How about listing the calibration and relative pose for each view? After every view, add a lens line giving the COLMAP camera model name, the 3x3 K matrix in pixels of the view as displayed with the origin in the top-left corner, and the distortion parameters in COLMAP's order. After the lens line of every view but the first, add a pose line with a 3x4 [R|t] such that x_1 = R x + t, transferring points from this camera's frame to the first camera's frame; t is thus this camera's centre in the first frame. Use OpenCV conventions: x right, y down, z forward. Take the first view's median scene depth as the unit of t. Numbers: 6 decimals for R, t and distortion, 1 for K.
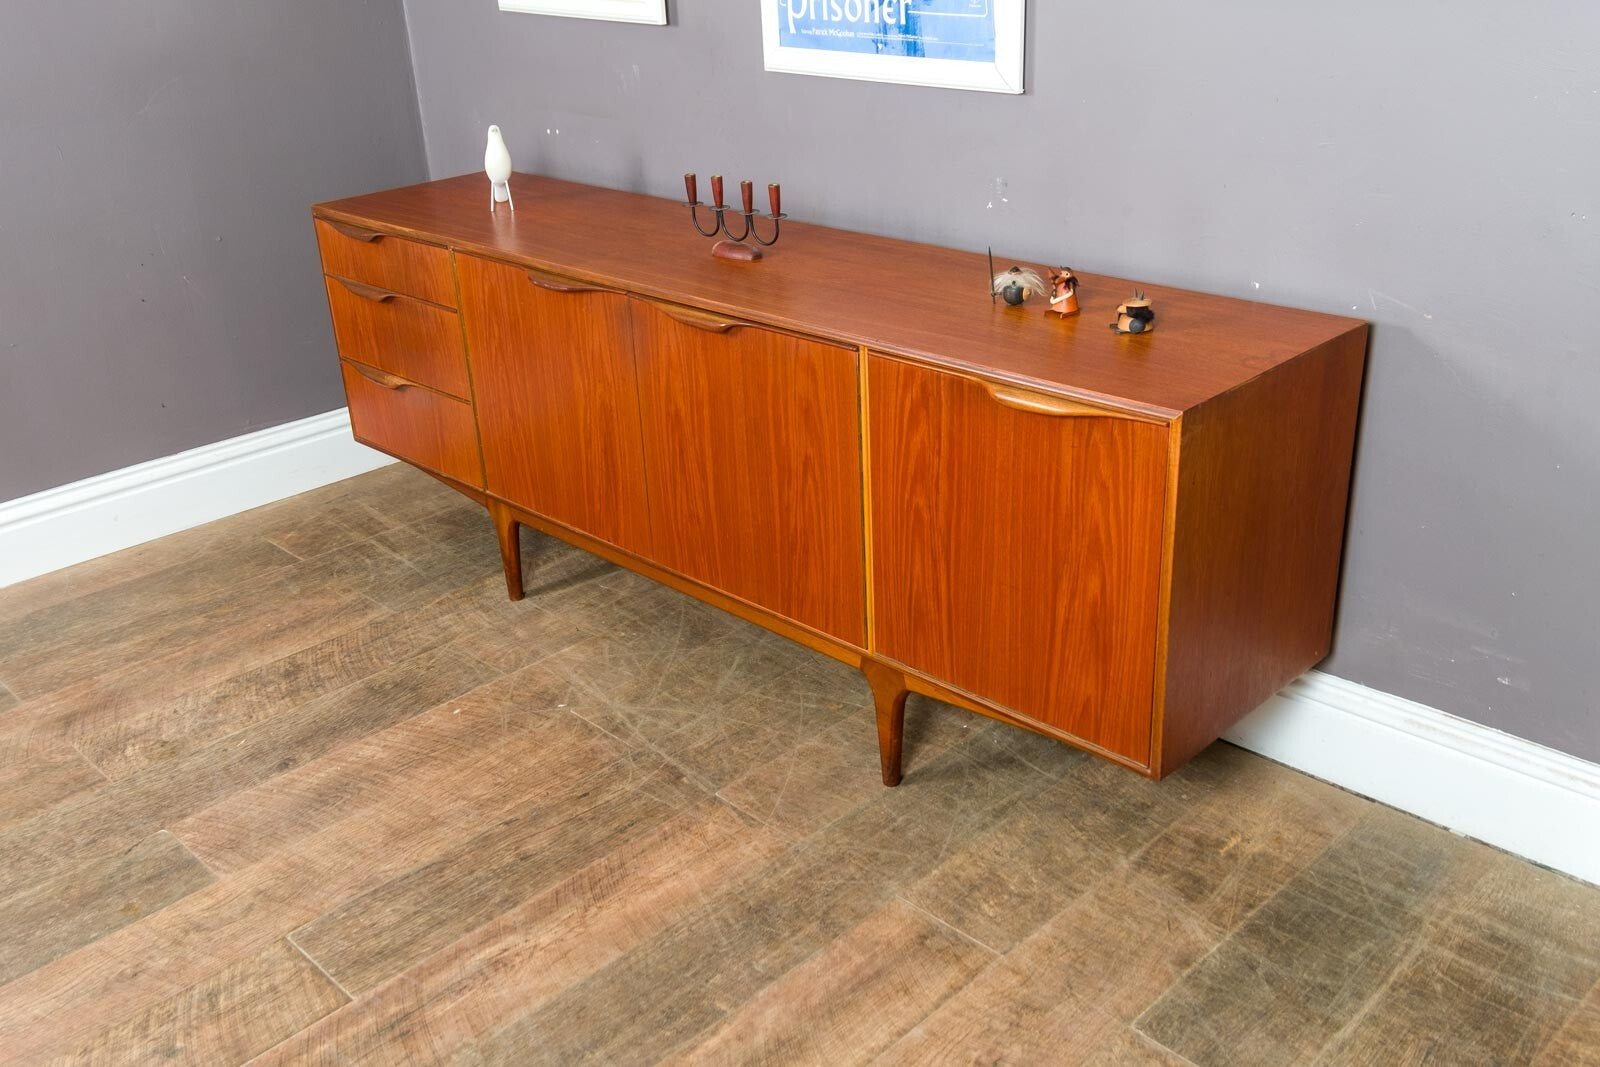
lens RADIAL K [[1483.5, 0, 813.4], [0, 1483.5, 543.7], [0, 0, 1]] dist [0.049934, 0.000000]
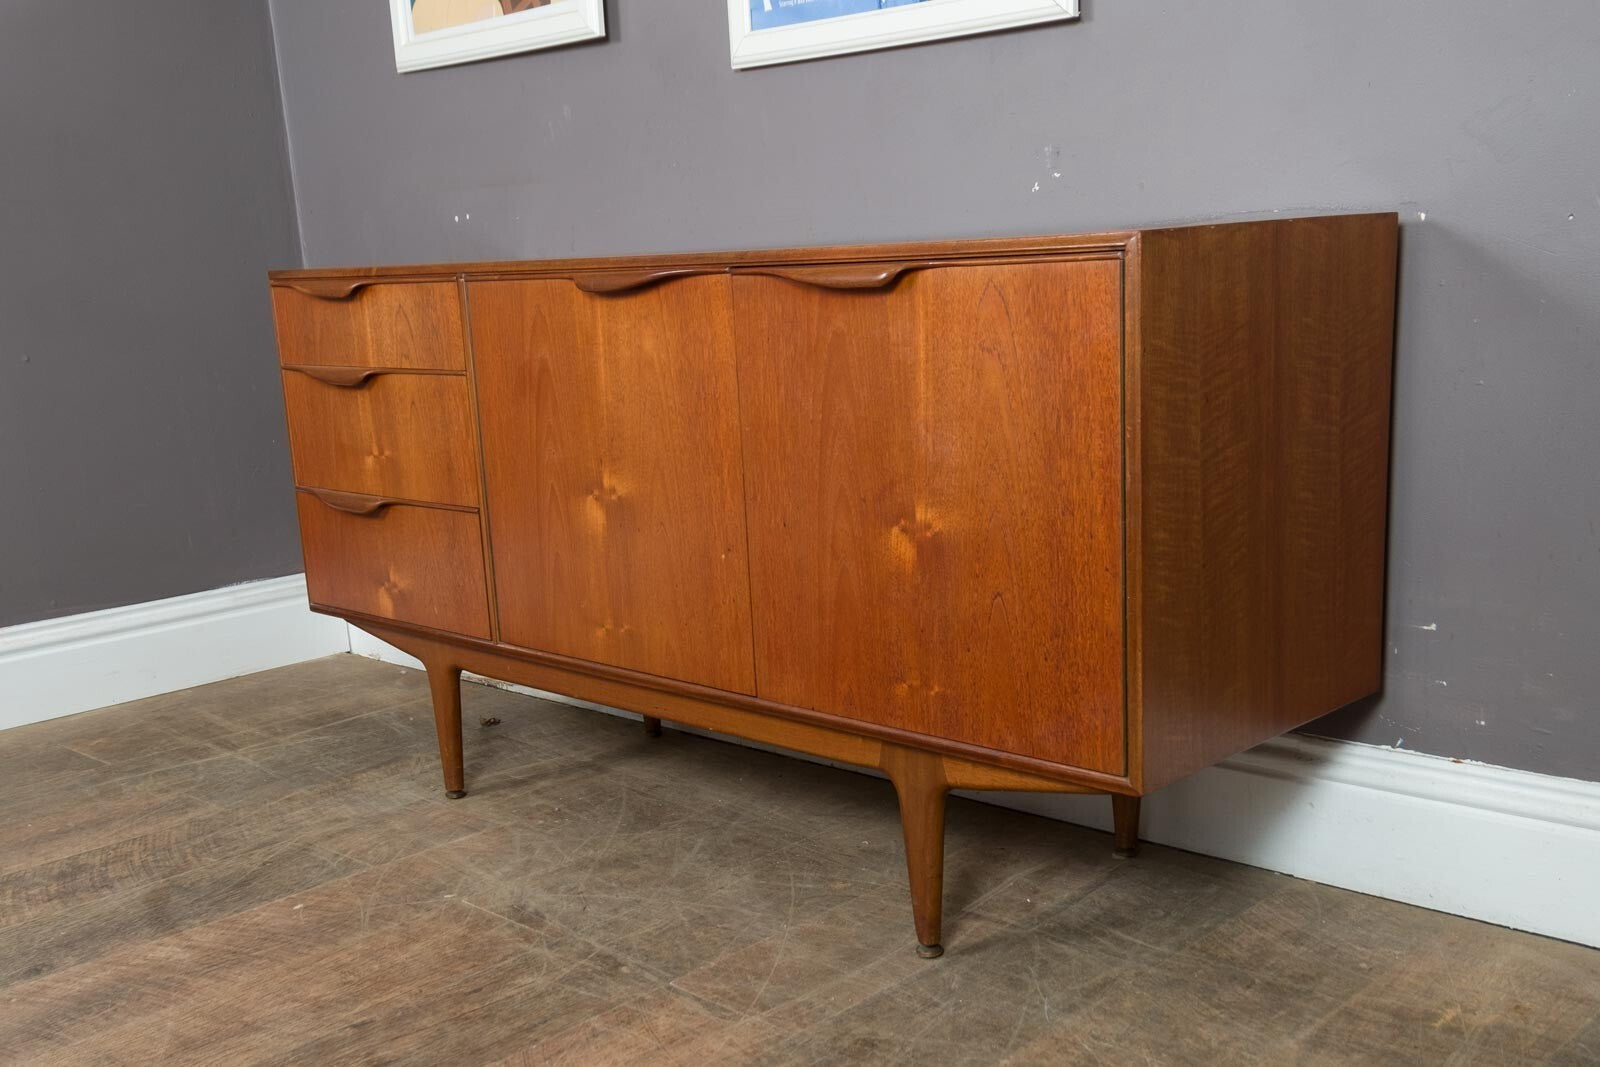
lens RADIAL K [[1688.4, 0, 814.3], [0, 1688.4, 672.3], [0, 0, 1]] dist [0.056031, 0.000000]
pose [[0.999714, -0.013576, 0.019692, -0.013005], [0.016848, 0.984097, -0.176833, 0.162299], [-0.016978, 0.177114, 0.984044, 0.209289]]
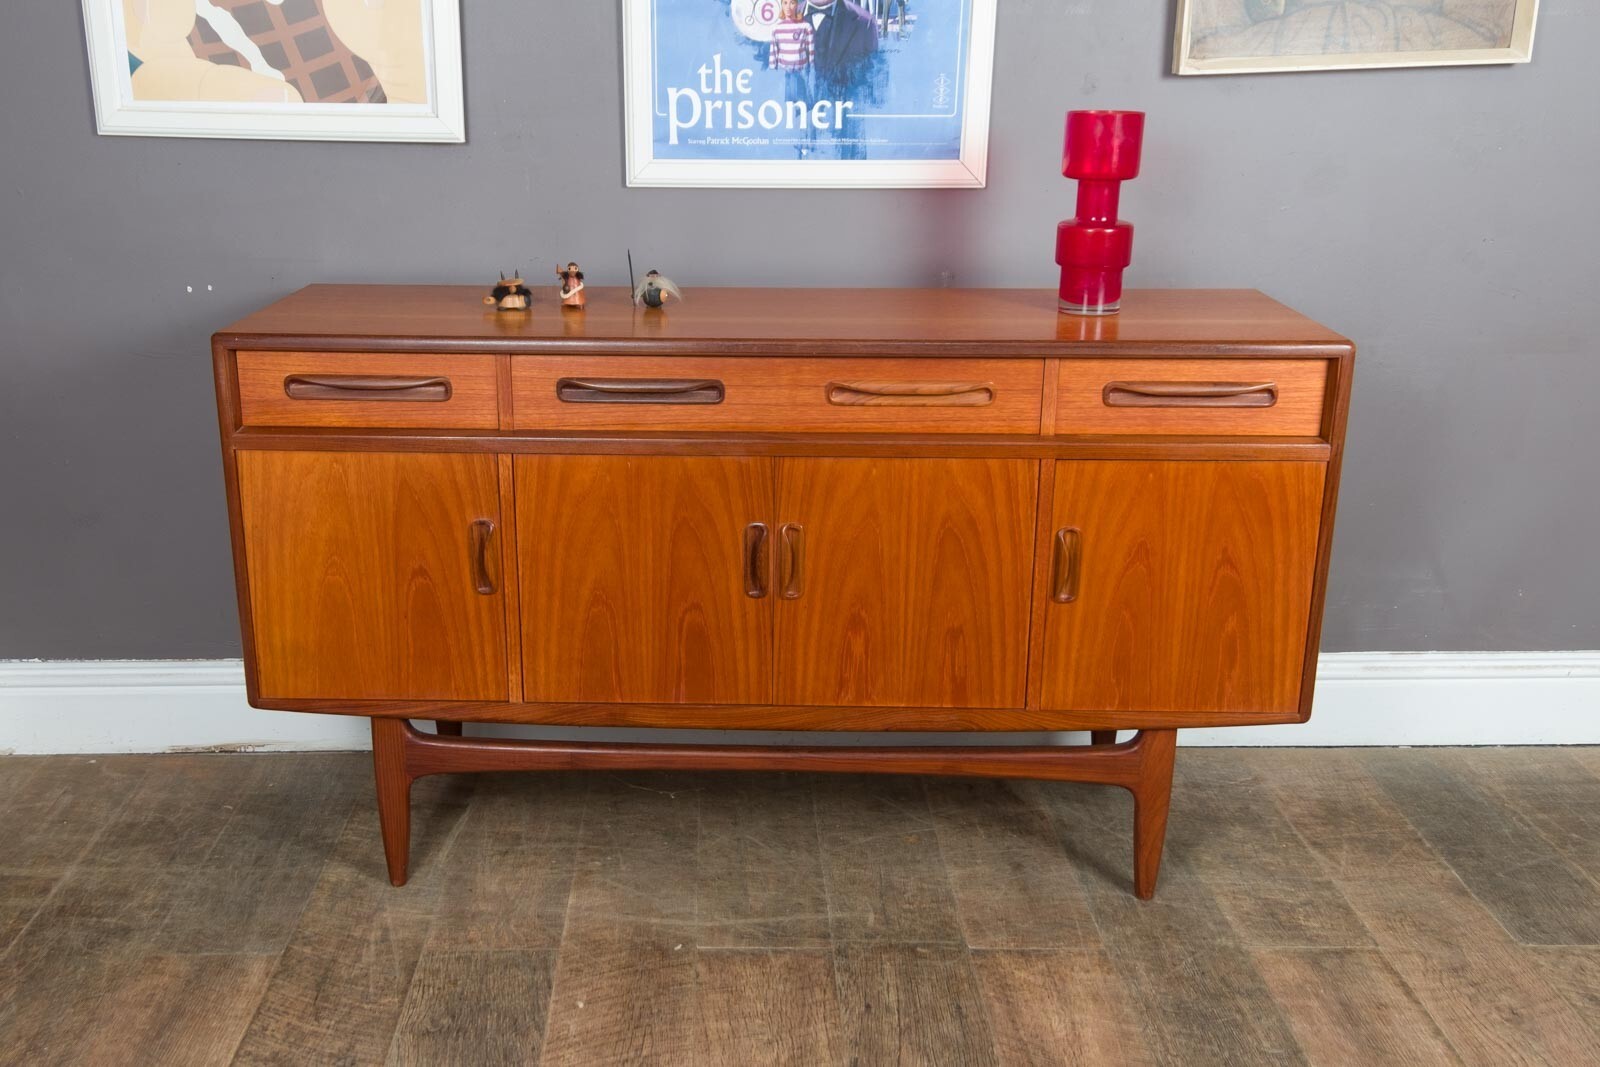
lens RADIAL K [[1556.1, 0, 734.0], [0, 1556.1, 547.9], [0, 0, 1]] dist [0.073363, 0.000000]
pose [[0.697984, -0.177006, 0.693893, -0.753103], [0.269634, 0.962621, -0.025667, -0.073903], [-0.663413, 0.205012, 0.719620, 0.360513]]
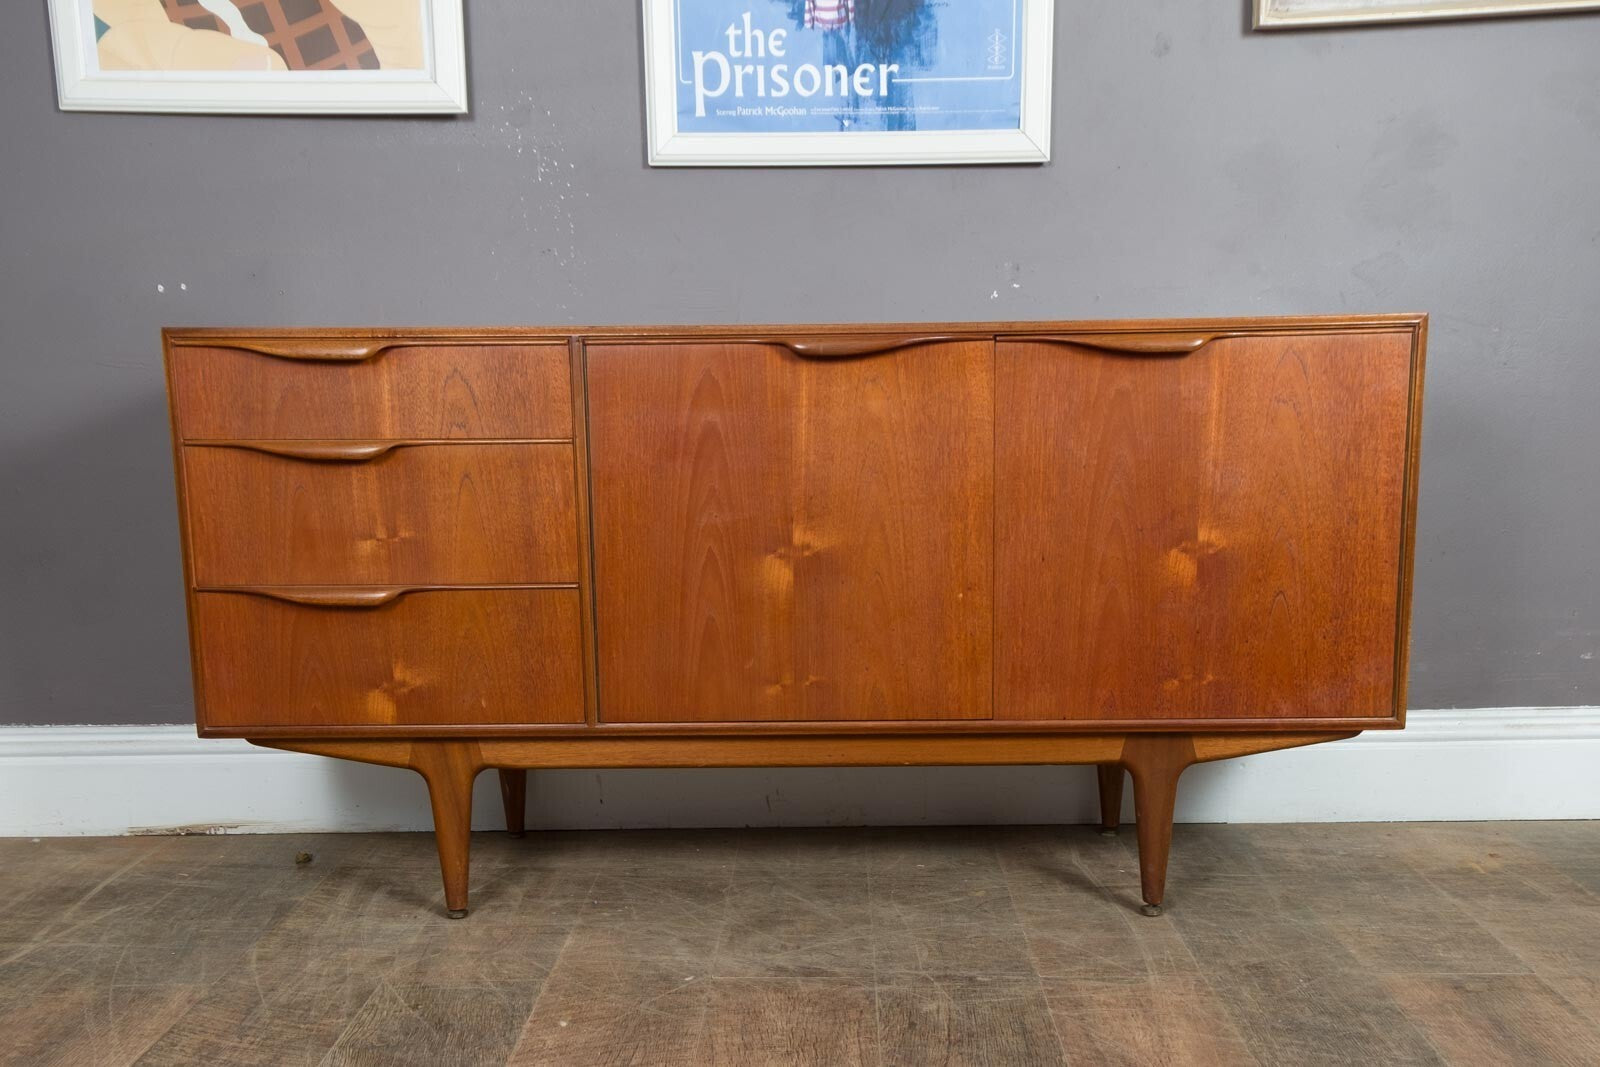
lens RADIAL K [[1591.7, 0, 827.7], [0, 1591.7, 702.4], [0, 0, 1]] dist [0.075296, 0.000000]
pose [[0.707383, -0.100881, 0.699595, -0.666291], [0.274852, 0.951127, -0.140760, 0.118644], [-0.651204, 0.291856, 0.700538, 0.459515]]
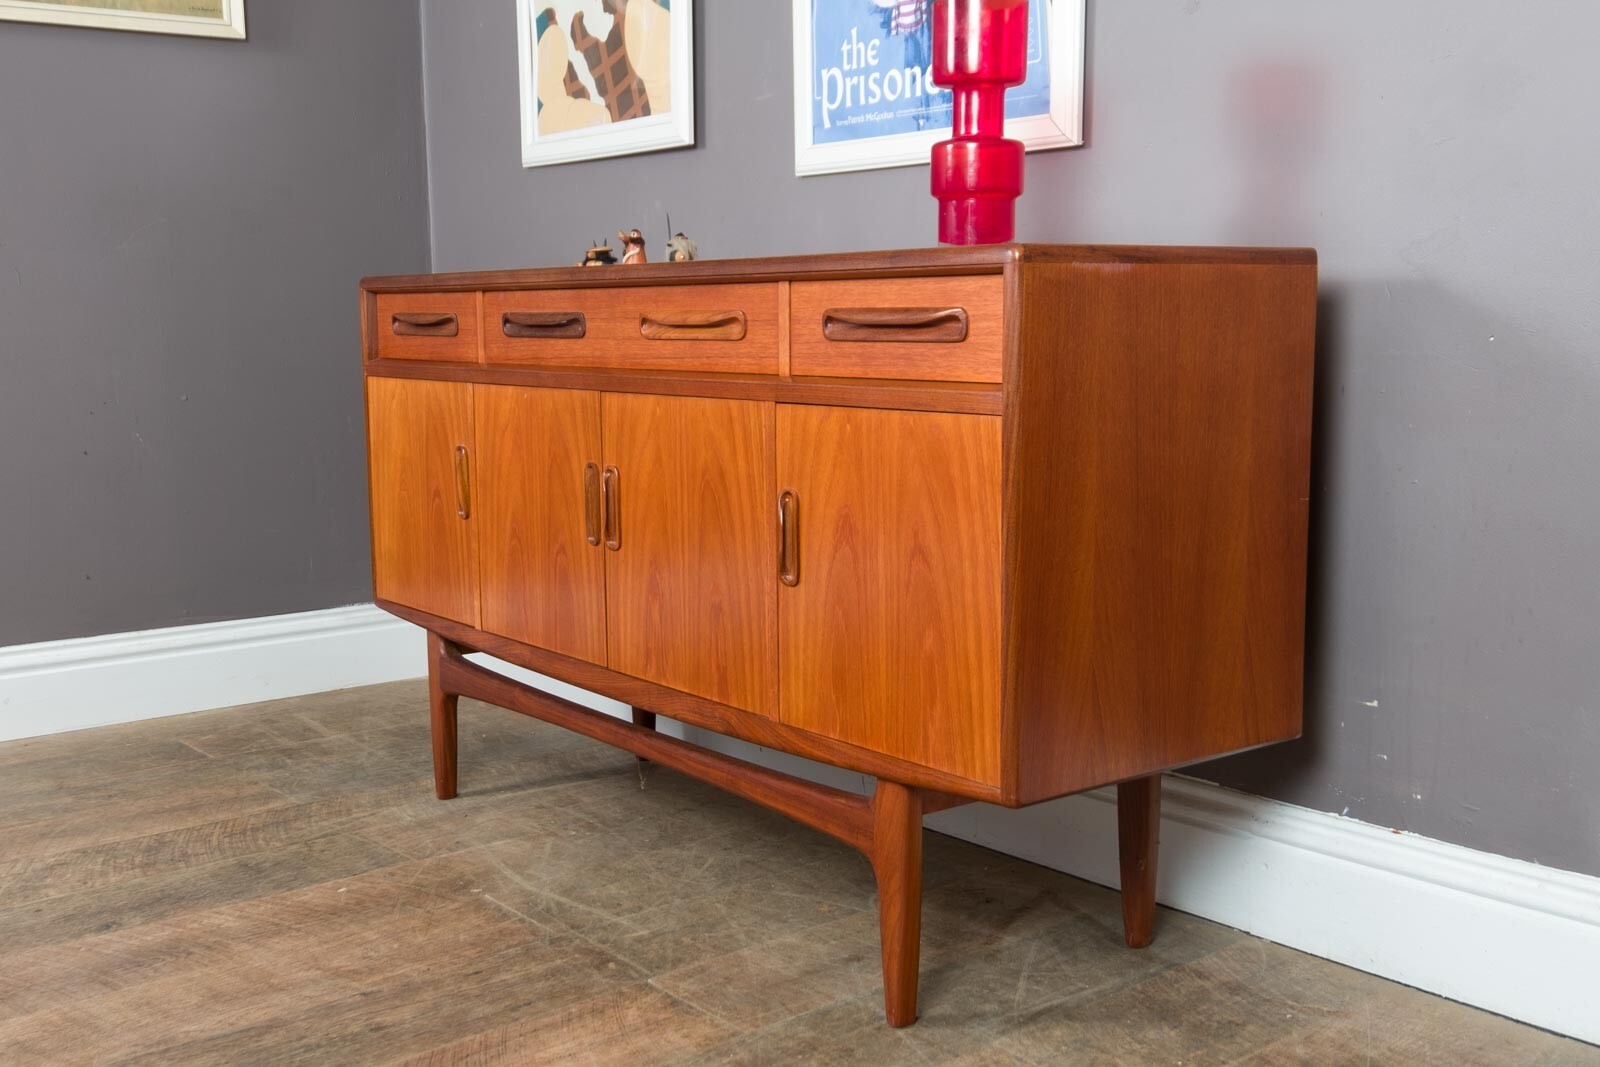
lens RADIAL K [[1655.9, 0, 795.6], [0, 1655.9, 561.2], [0, 0, 1]] dist [0.070134, 0.000000]
pose [[0.995648, 0.047481, -0.080196, 0.062974], [-0.067980, 0.958632, -0.276411, 0.187786], [0.063754, 0.280660, 0.957688, 0.143162]]
